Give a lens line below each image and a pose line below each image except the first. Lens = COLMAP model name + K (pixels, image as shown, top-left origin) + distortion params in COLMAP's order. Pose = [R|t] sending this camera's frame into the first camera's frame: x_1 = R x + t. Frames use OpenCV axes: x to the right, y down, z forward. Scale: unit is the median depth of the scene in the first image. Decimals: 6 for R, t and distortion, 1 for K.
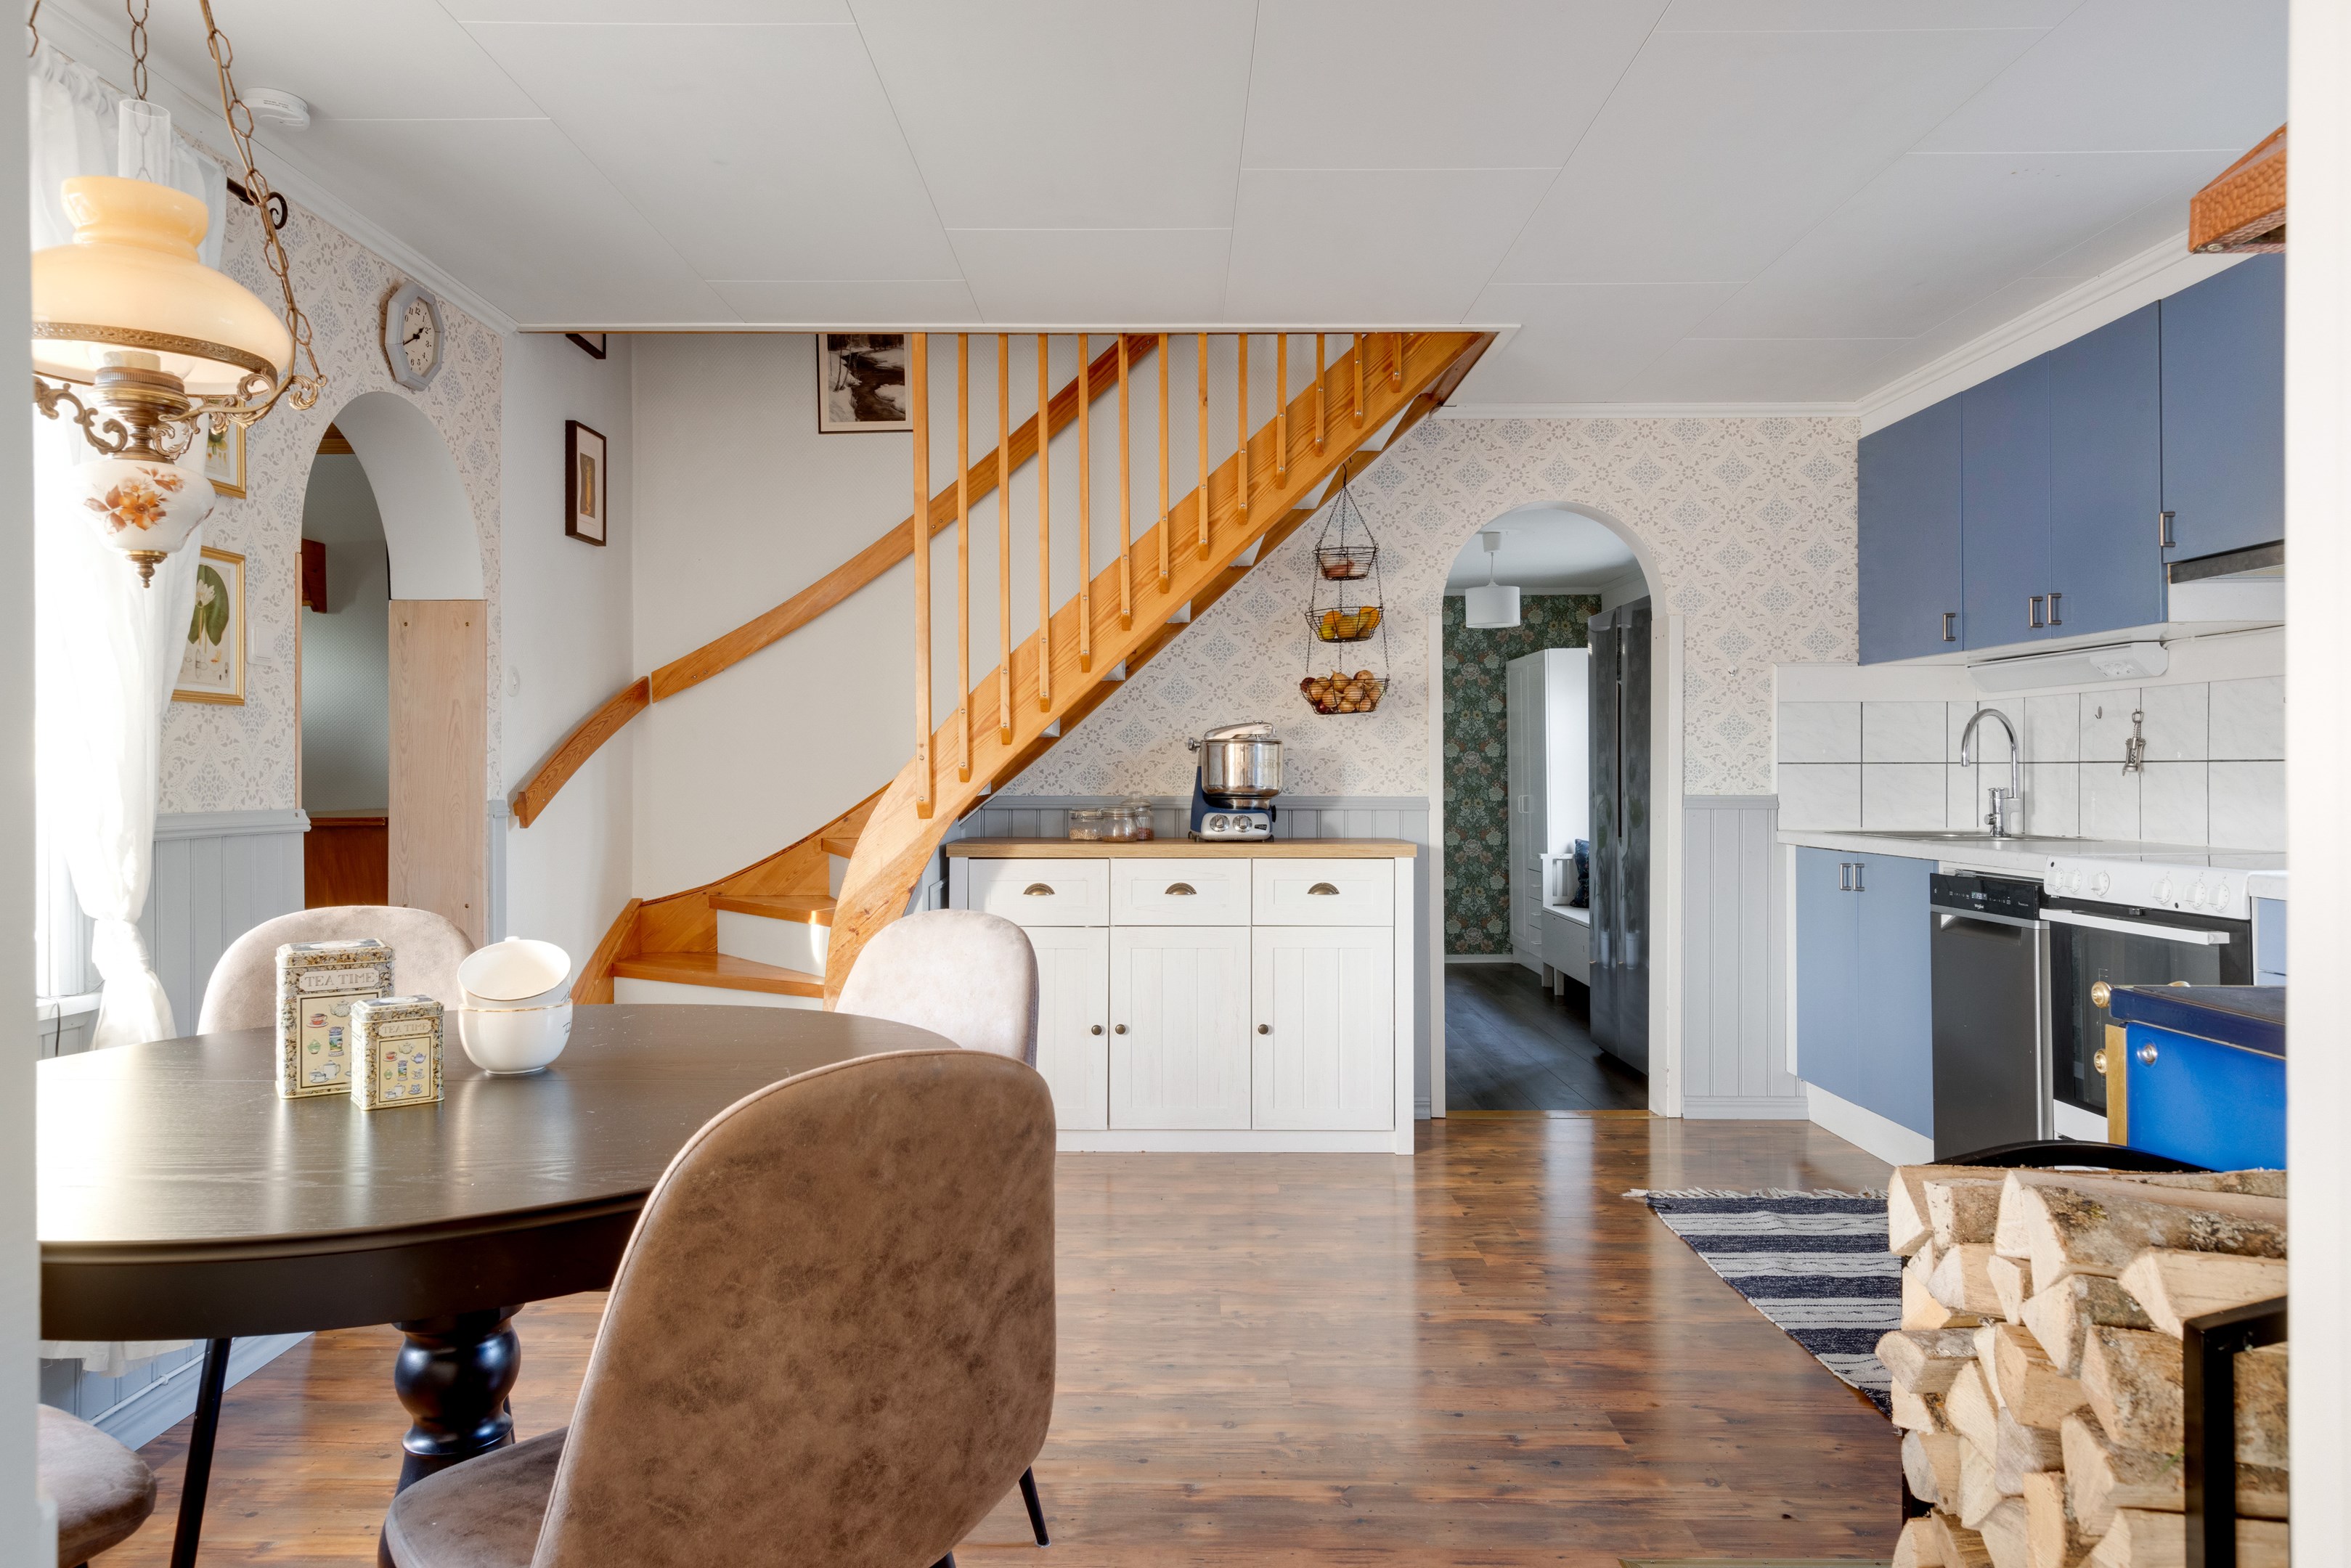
lens RADIAL K [[1546.1, 0, 1149.9], [0, 1546.1, 777.0], [0, 0, 1]] dist [0.017308, -0.004038]
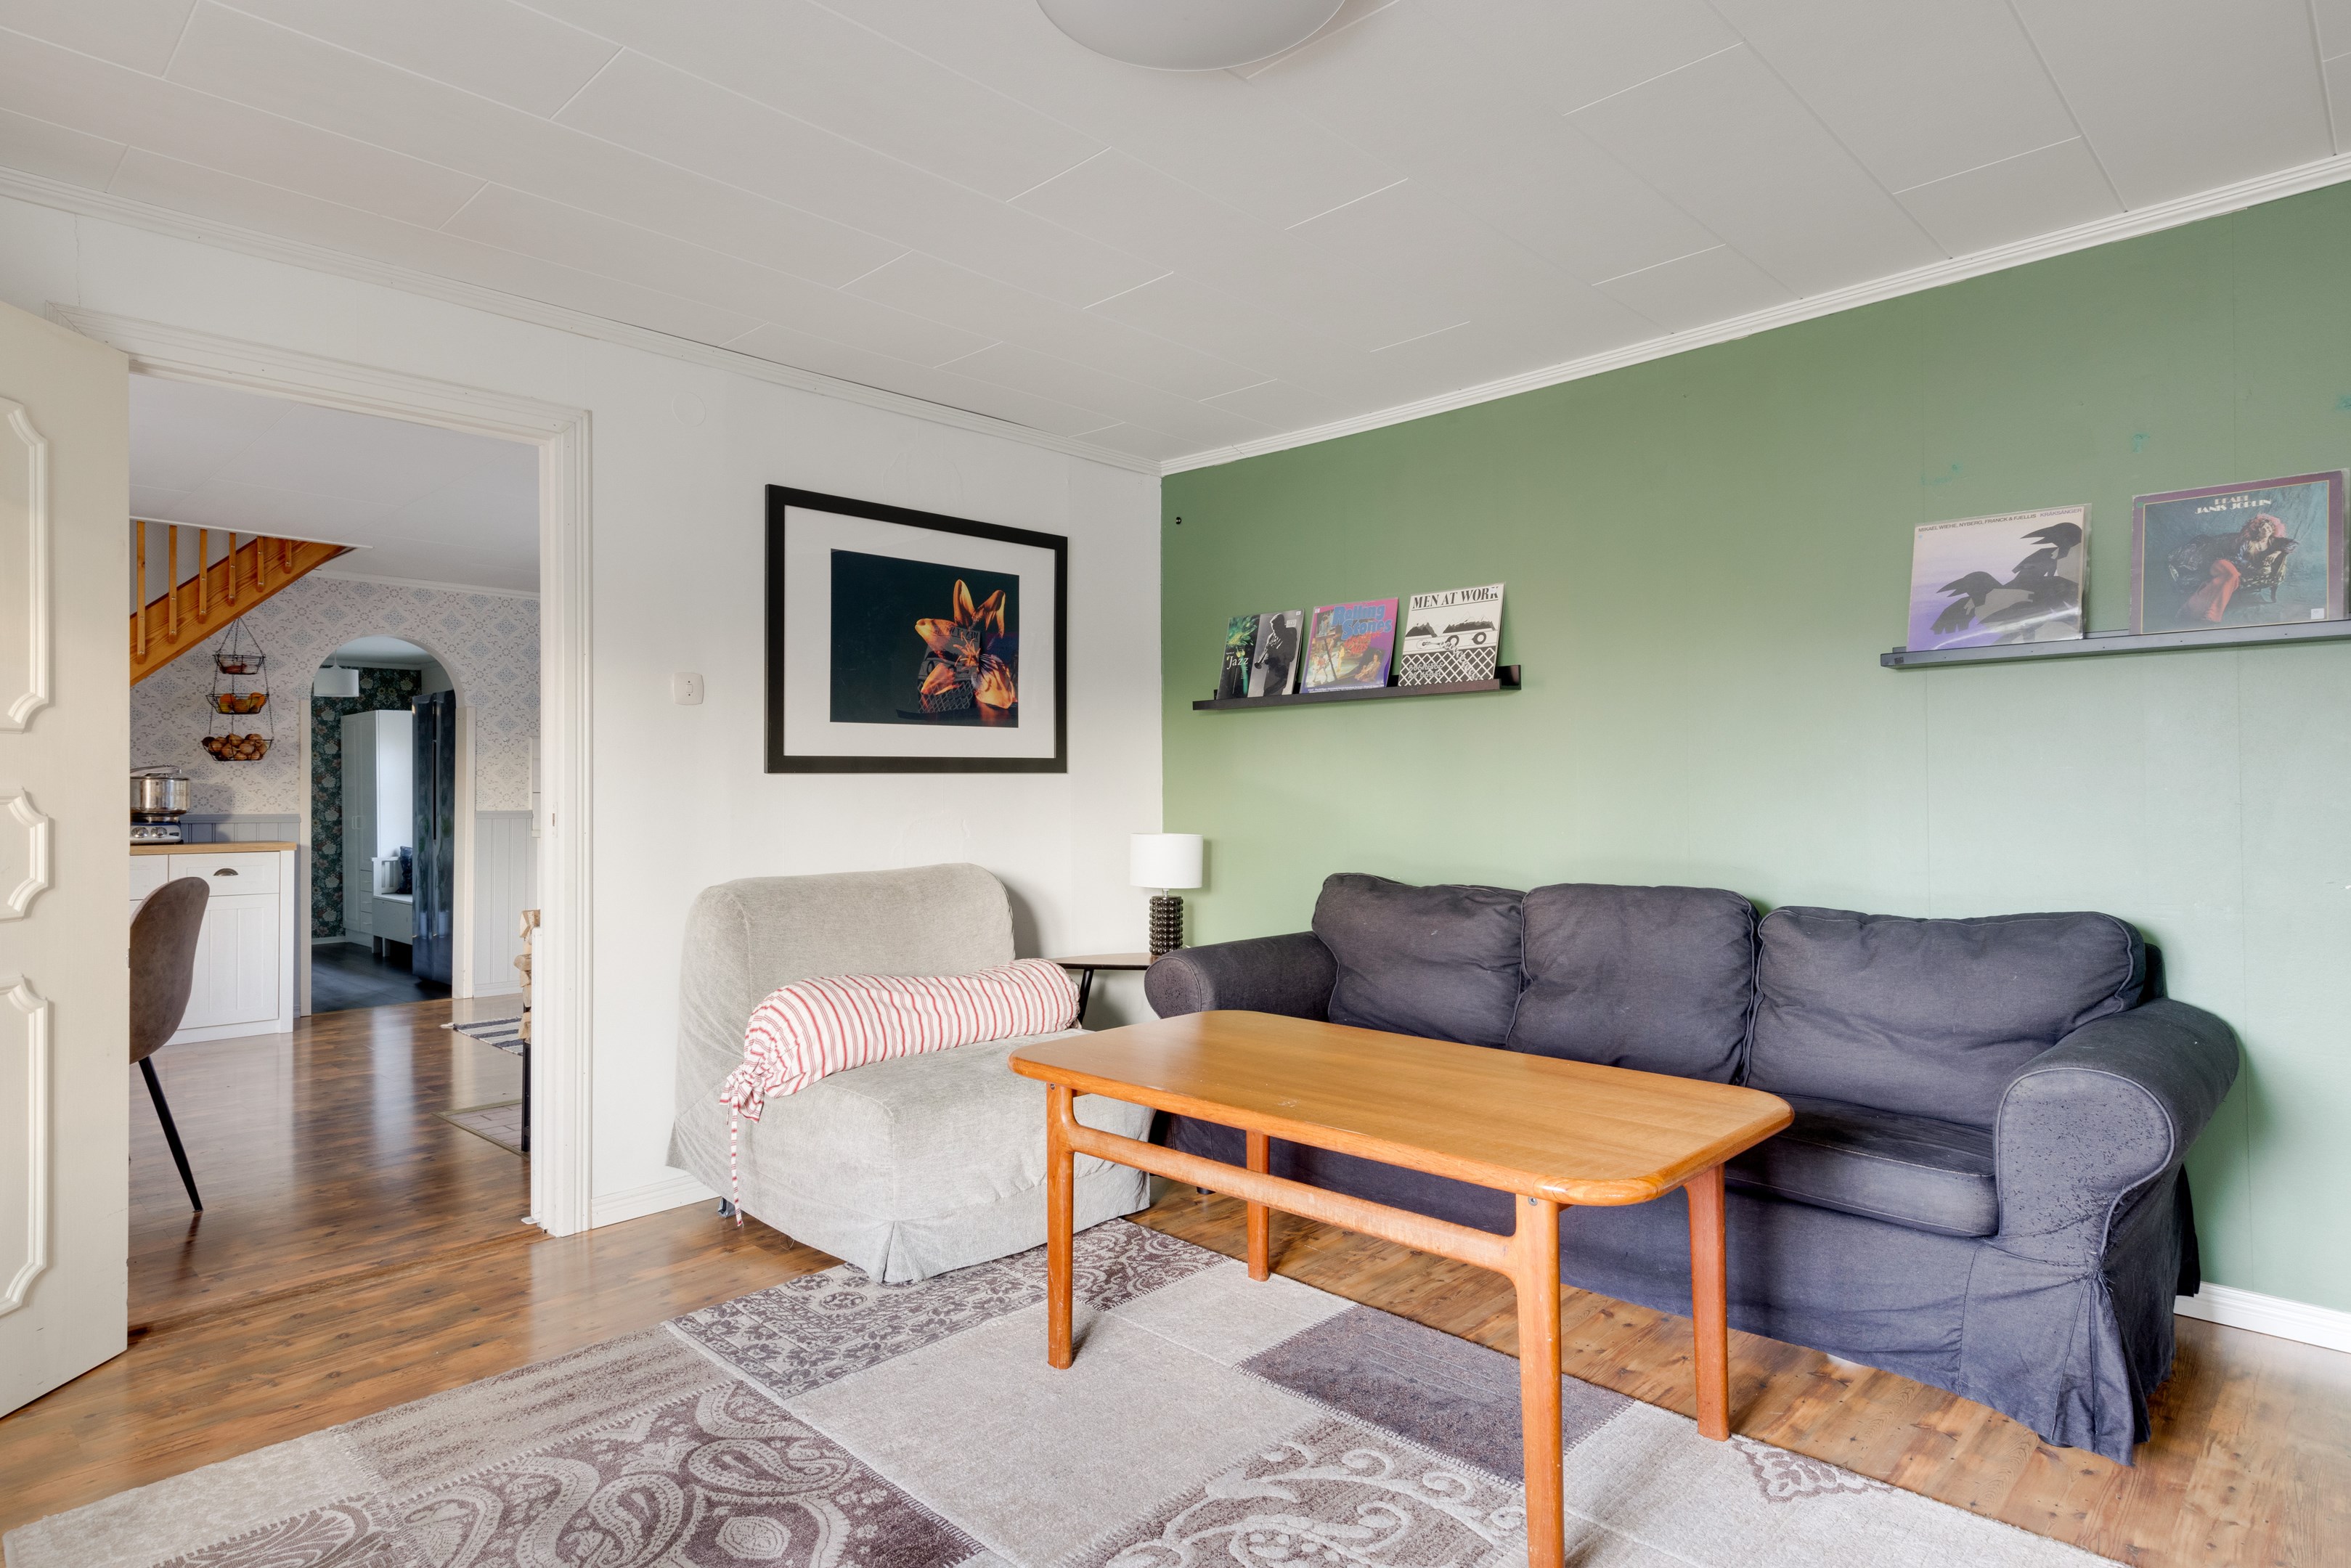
lens RADIAL K [[1311.4, 0, 1199.5], [0, 1311.4, 774.9], [0, 0, 1]] dist [0.009407, 0.004276]
pose [[0.682212, 0.007583, 0.731115, -0.187164], [0.008408, 0.999799, -0.018215, 0.005773], [-0.731106, 0.018574, 0.682011, -0.621476]]
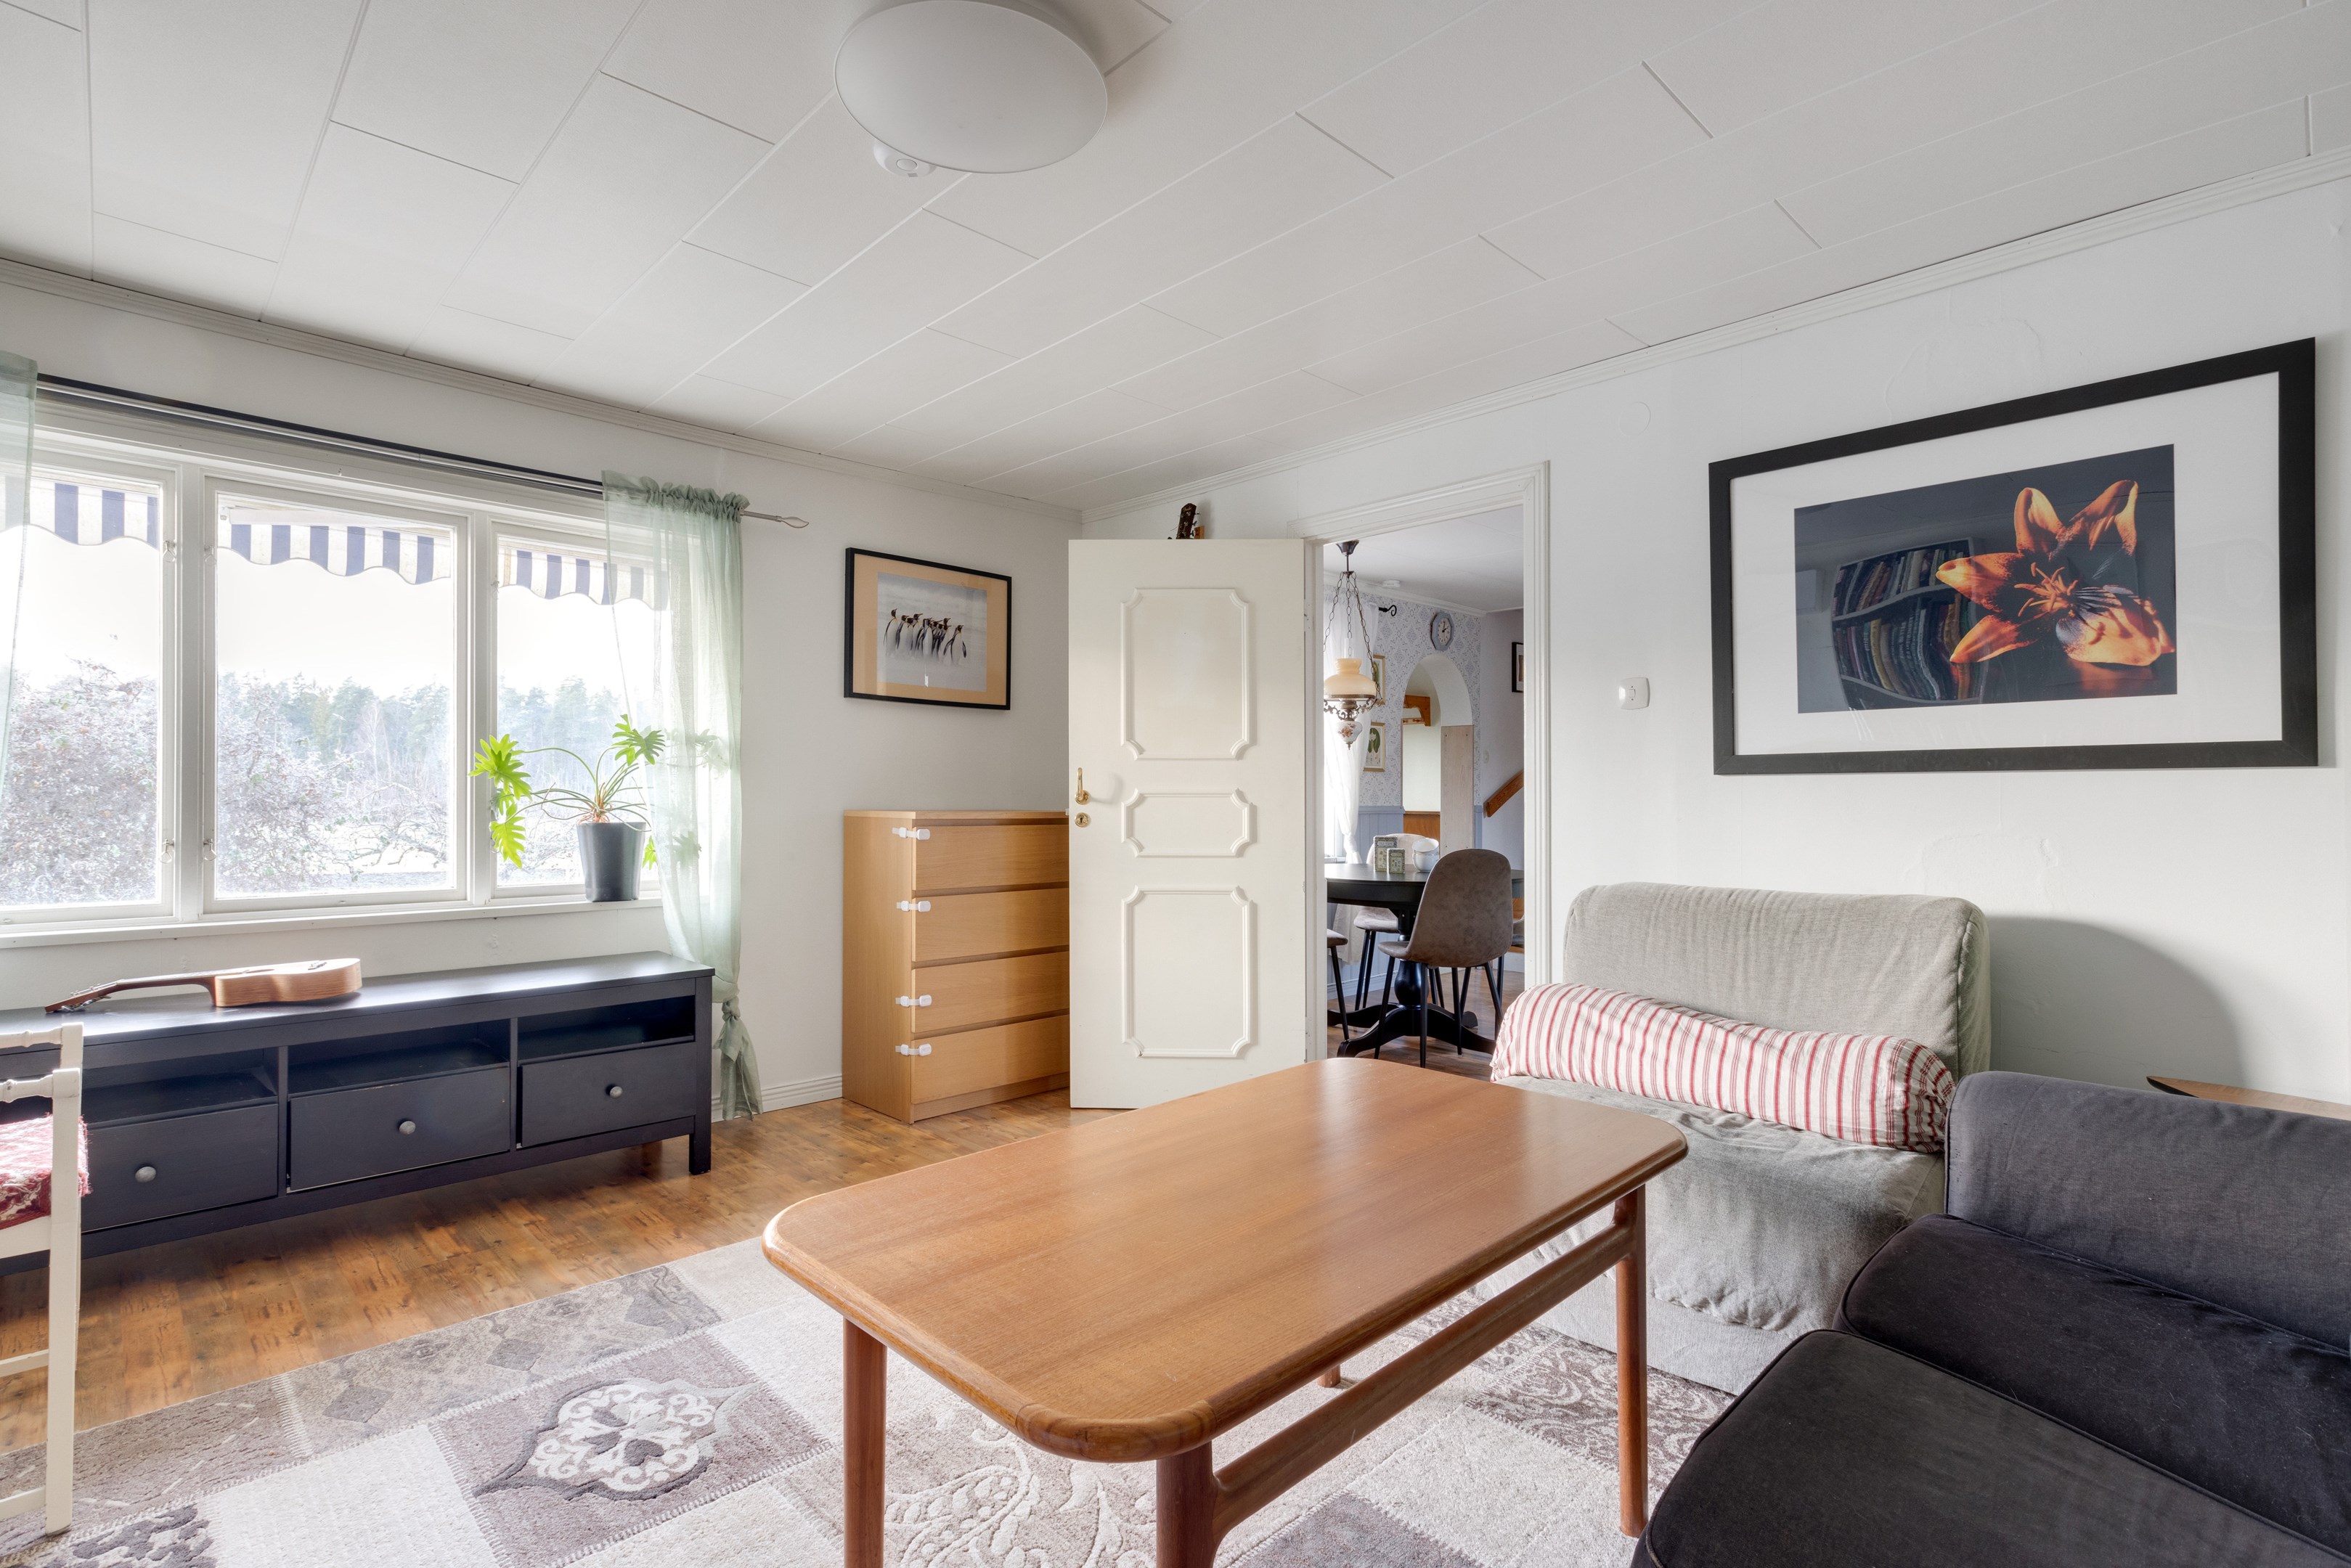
lens RADIAL K [[1128.1, 0, 1062.6], [0, 1128.1, 805.1], [0, 0, 1]] dist [0.005812, 0.001079]
pose [[0.655270, 0.013628, -0.755272, 0.426789], [-0.009378, 0.999907, 0.009906, 0.002461], [0.755337, 0.000591, 0.655337, -0.585032]]
